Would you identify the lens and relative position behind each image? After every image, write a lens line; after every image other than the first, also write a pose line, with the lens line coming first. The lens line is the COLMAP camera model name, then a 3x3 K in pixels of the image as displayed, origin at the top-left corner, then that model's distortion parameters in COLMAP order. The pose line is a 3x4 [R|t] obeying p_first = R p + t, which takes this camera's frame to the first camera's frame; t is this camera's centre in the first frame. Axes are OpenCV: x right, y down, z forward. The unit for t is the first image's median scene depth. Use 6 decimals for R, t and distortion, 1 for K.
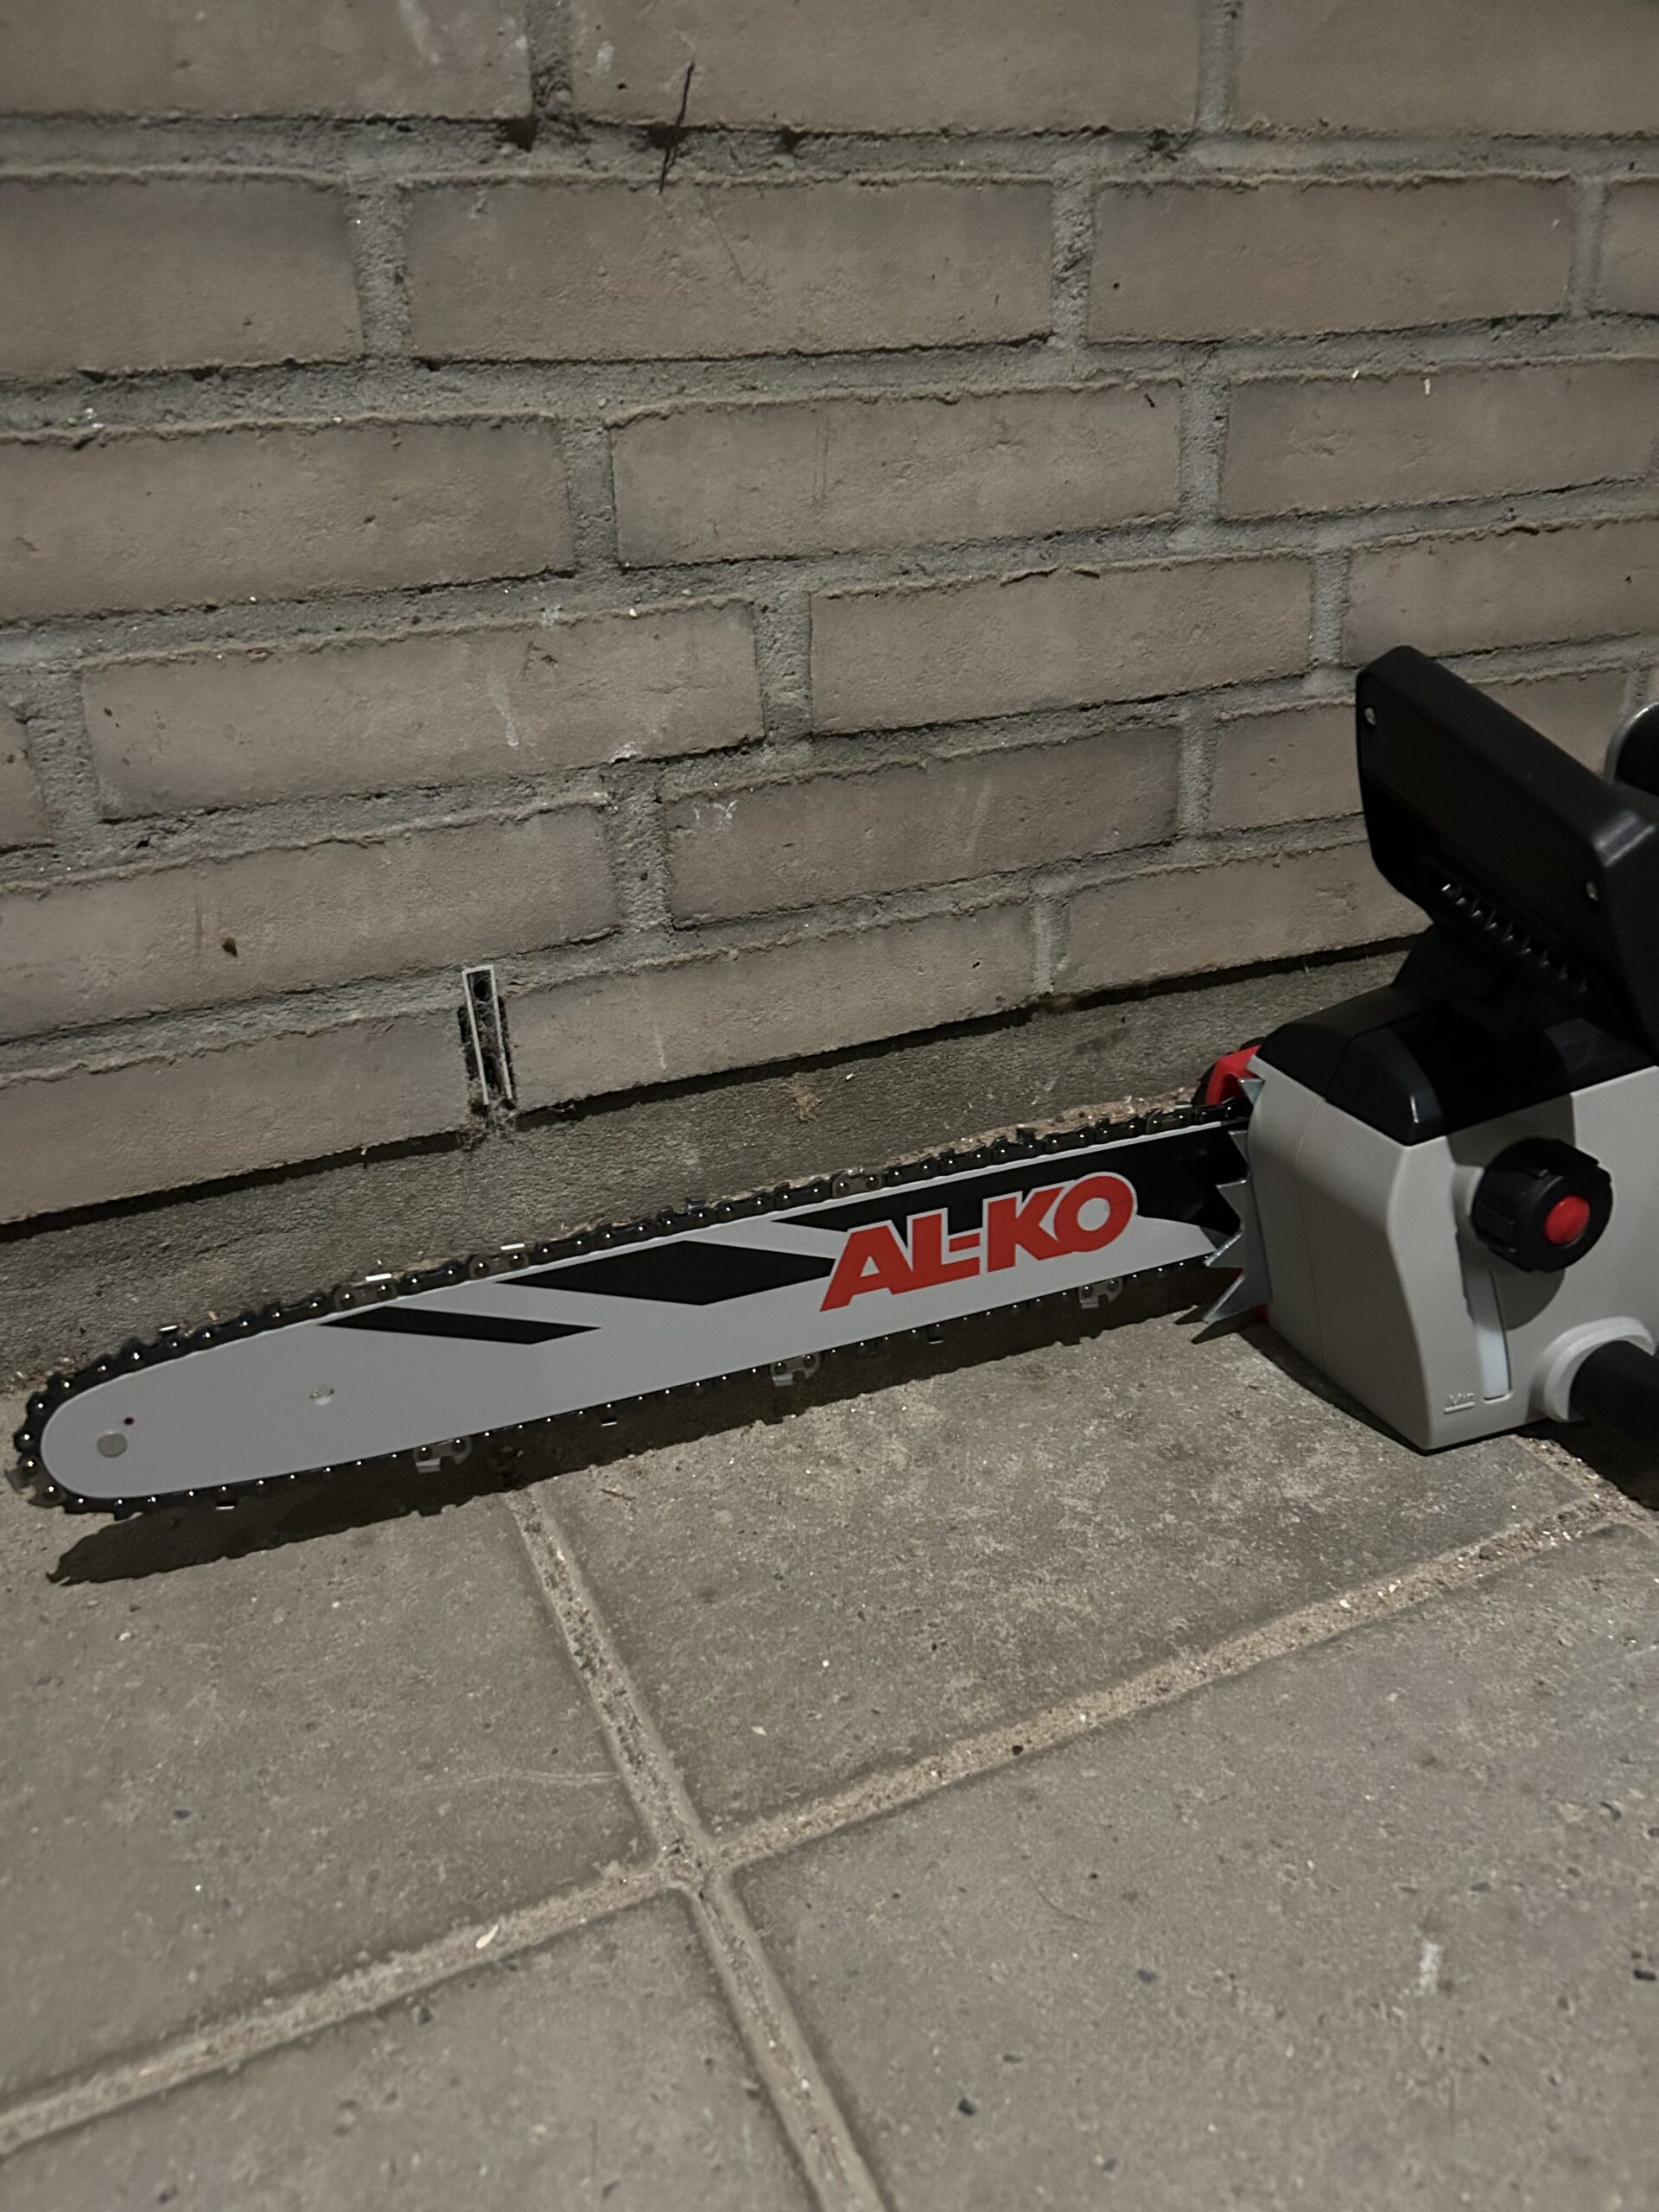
lens RADIAL K [[1673.7, 0, 820.0], [0, 1673.7, 1114.5], [0, 0, 1]] dist [0.029615, -0.039700]
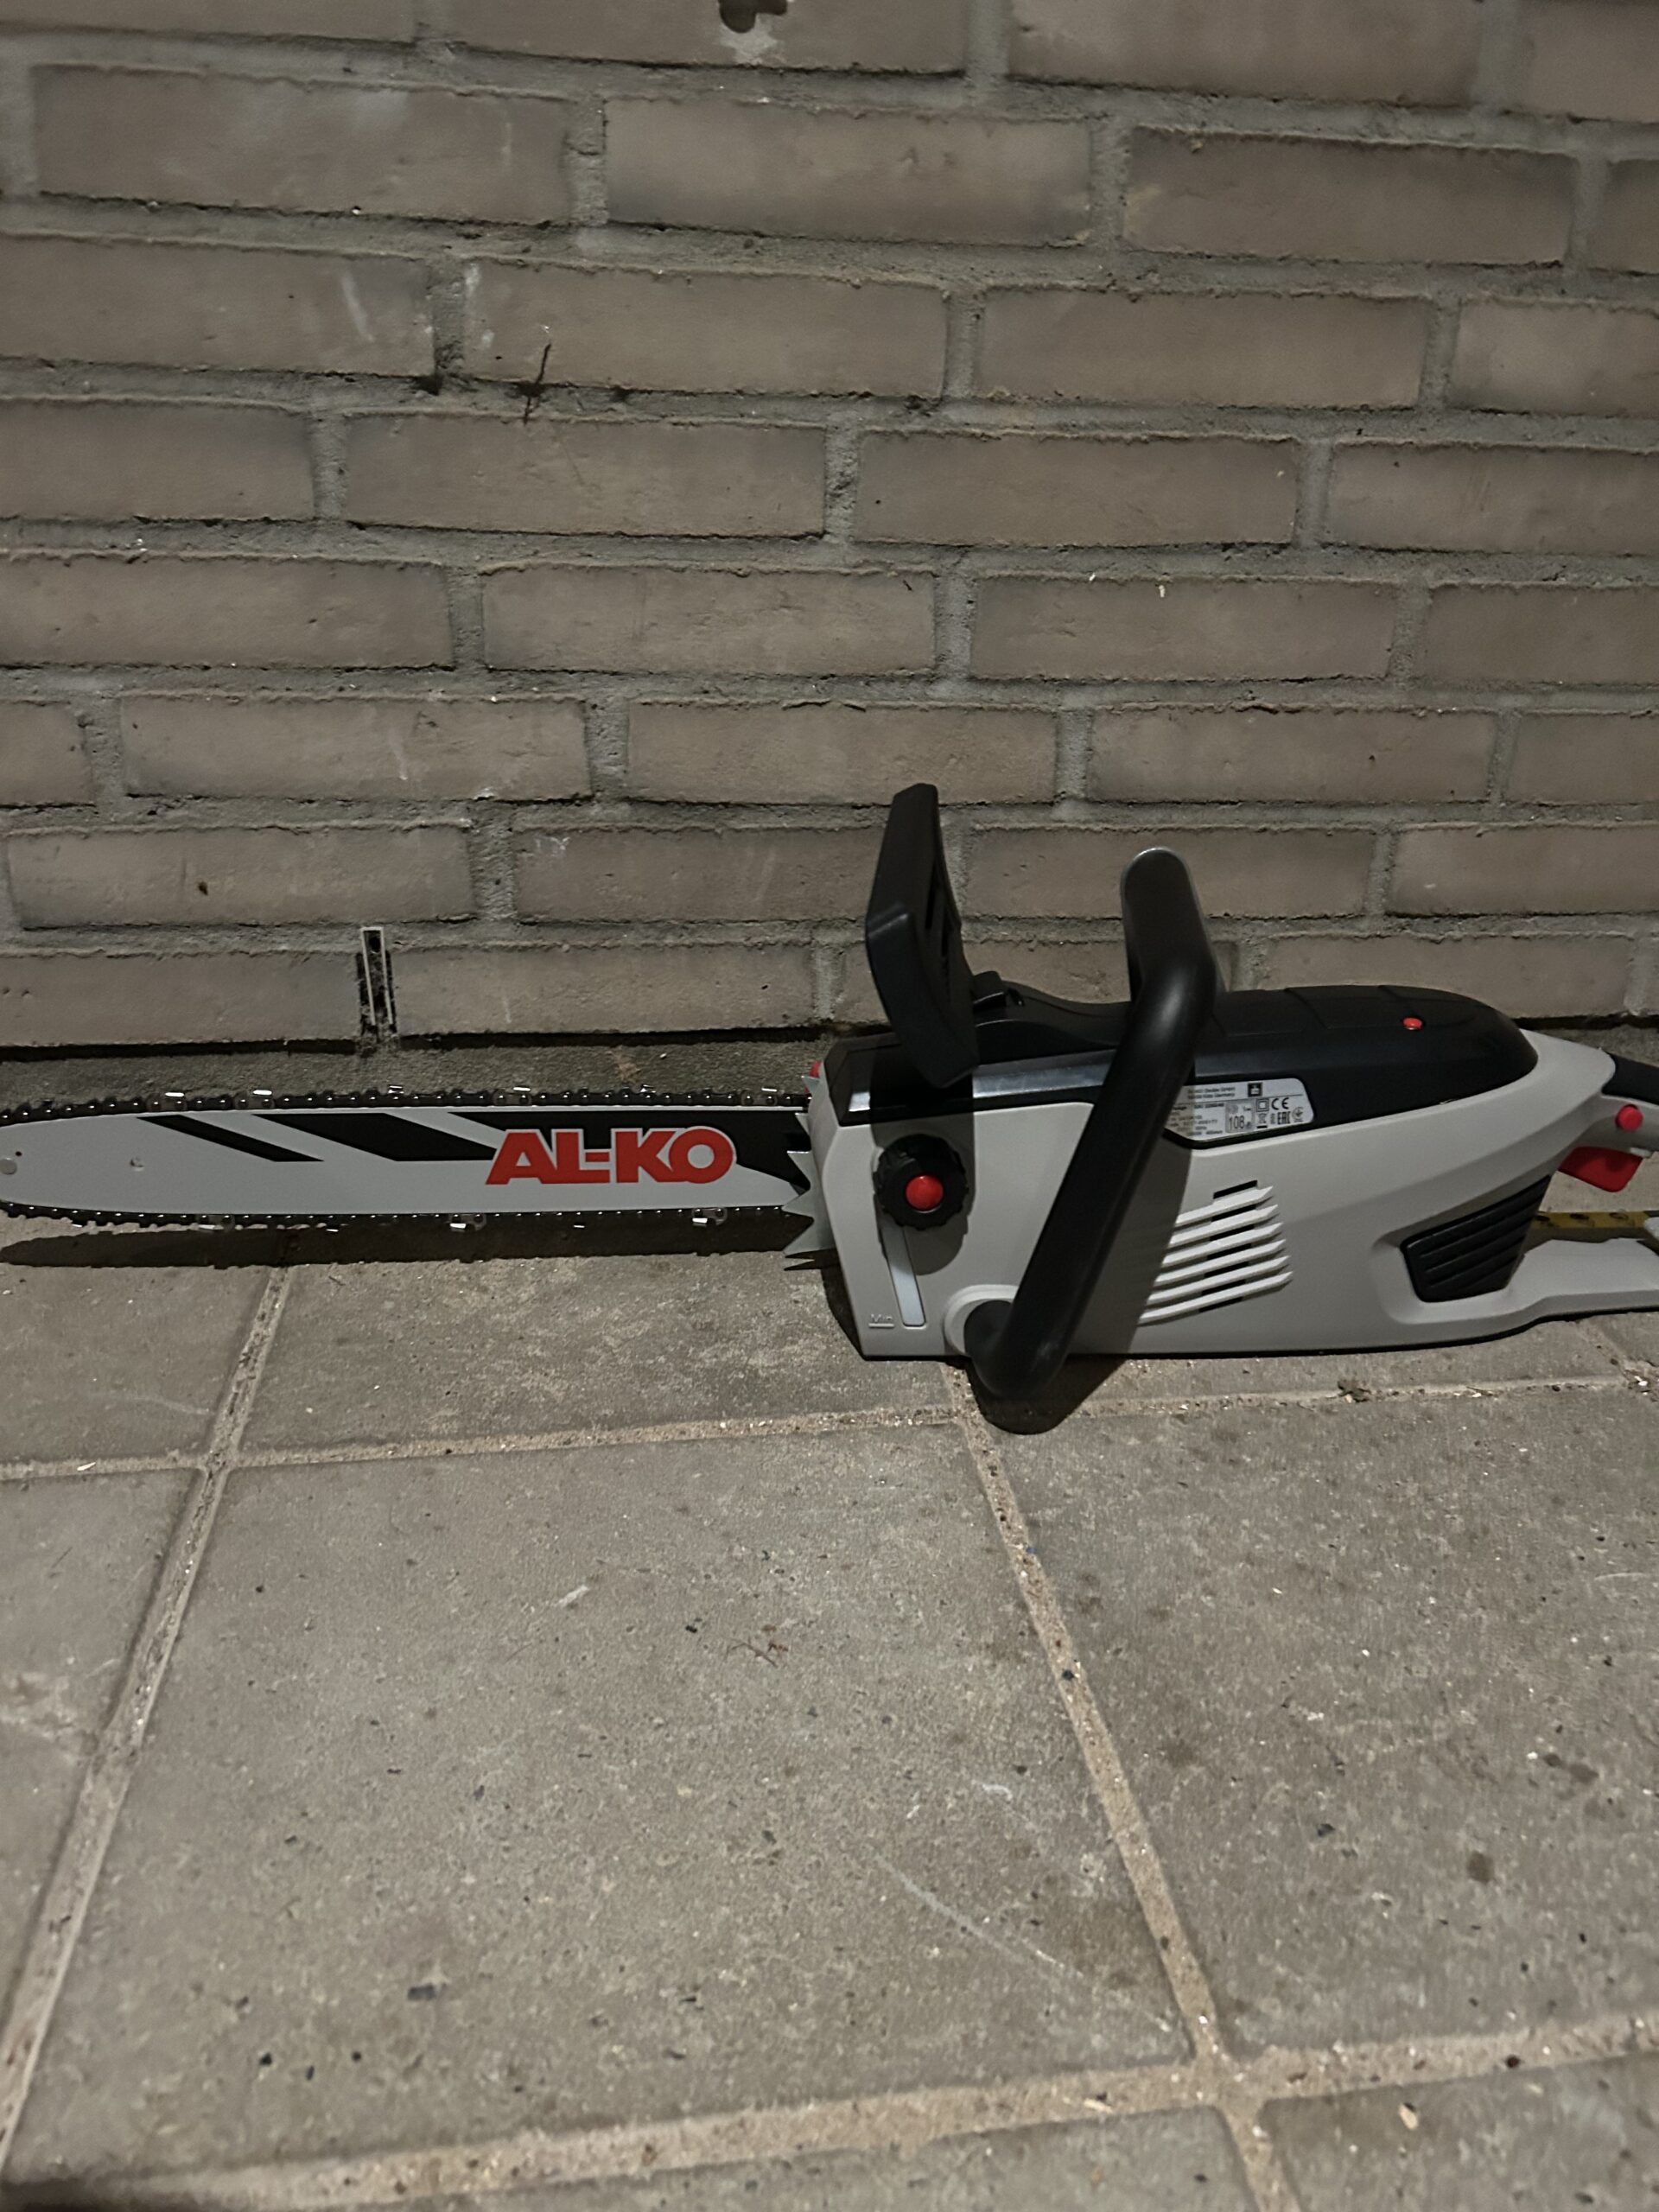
lens RADIAL K [[1673.7, 0, 830.5], [0, 1673.7, 1114.5], [0, 0, 1]] dist [0.029615, -0.039700]
pose [[0.958746, 0.163884, -0.232268, 0.616467], [-0.172852, 0.984771, -0.018653, 0.033520], [0.225674, 0.058031, 0.972473, -0.352494]]
